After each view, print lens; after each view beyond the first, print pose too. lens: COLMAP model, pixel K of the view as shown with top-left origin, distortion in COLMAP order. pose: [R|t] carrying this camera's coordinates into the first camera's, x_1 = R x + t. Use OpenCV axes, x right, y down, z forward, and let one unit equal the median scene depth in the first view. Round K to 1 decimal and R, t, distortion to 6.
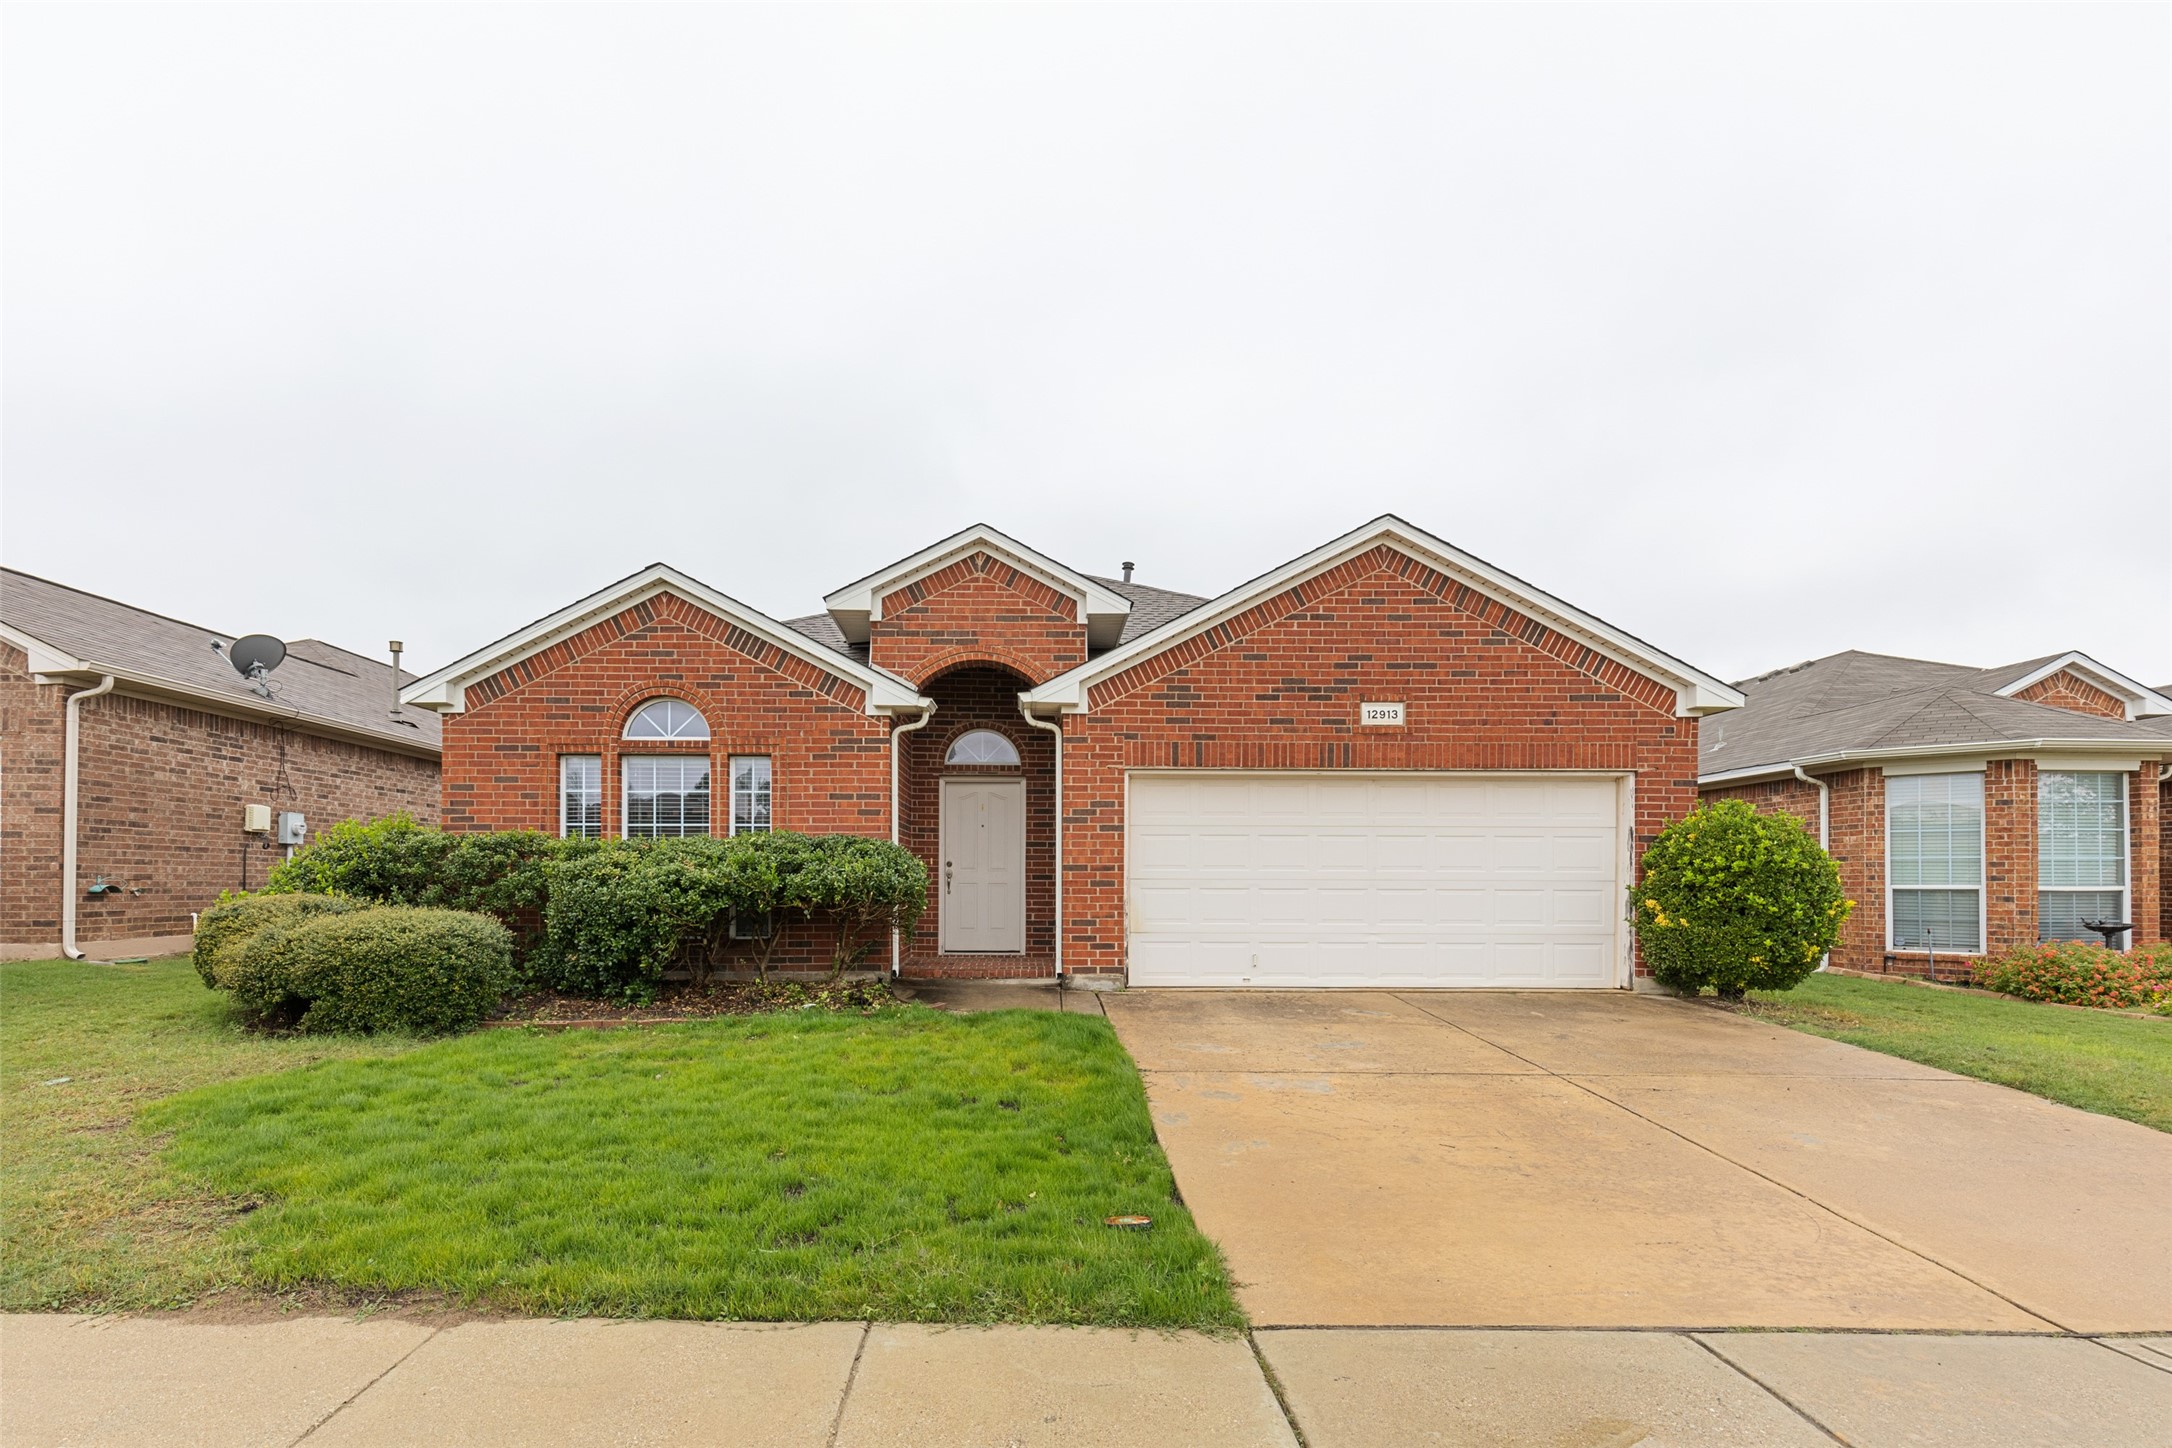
lens RADIAL K [[1060.8, 0, 1086.0], [0, 1060.8, 760.8], [0, 0, 1]] dist [-0.000336, 0.000214]
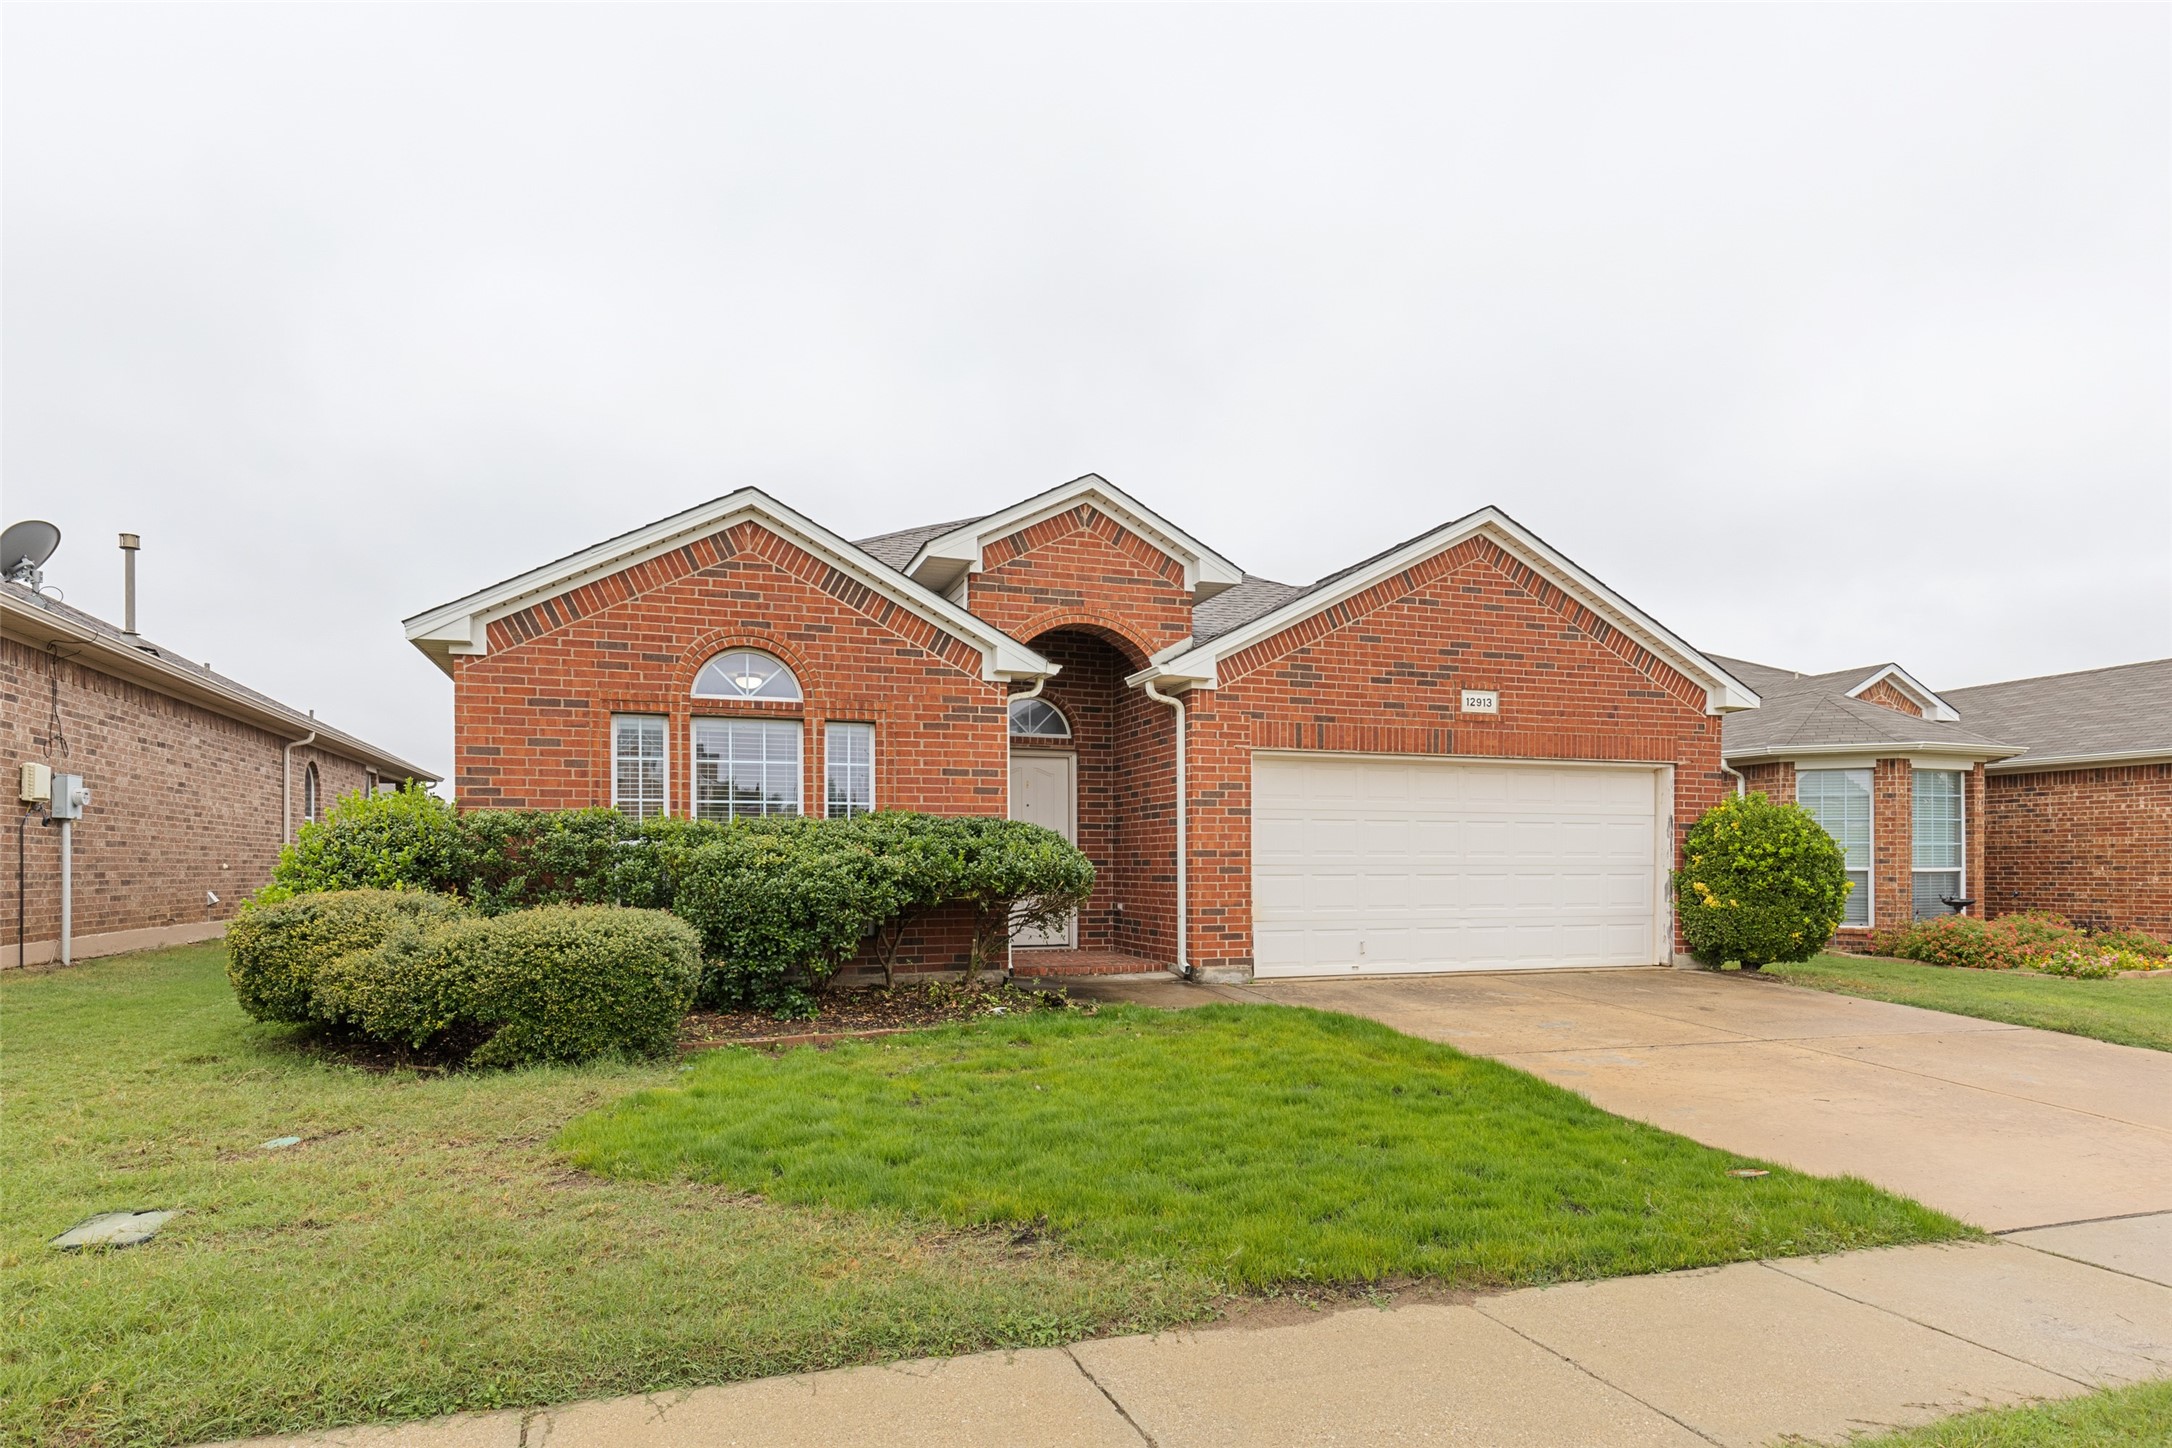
lens RADIAL K [[1254.9, 0, 1086.0], [0, 1254.9, 725.9], [0, 0, 1]] dist [0.000151, 0.000491]
pose [[0.946793, 0.032110, 0.320237, -0.462372], [-0.034194, 0.999415, 0.000887, -0.009202], [-0.320021, -0.011790, 0.947337, -0.017158]]
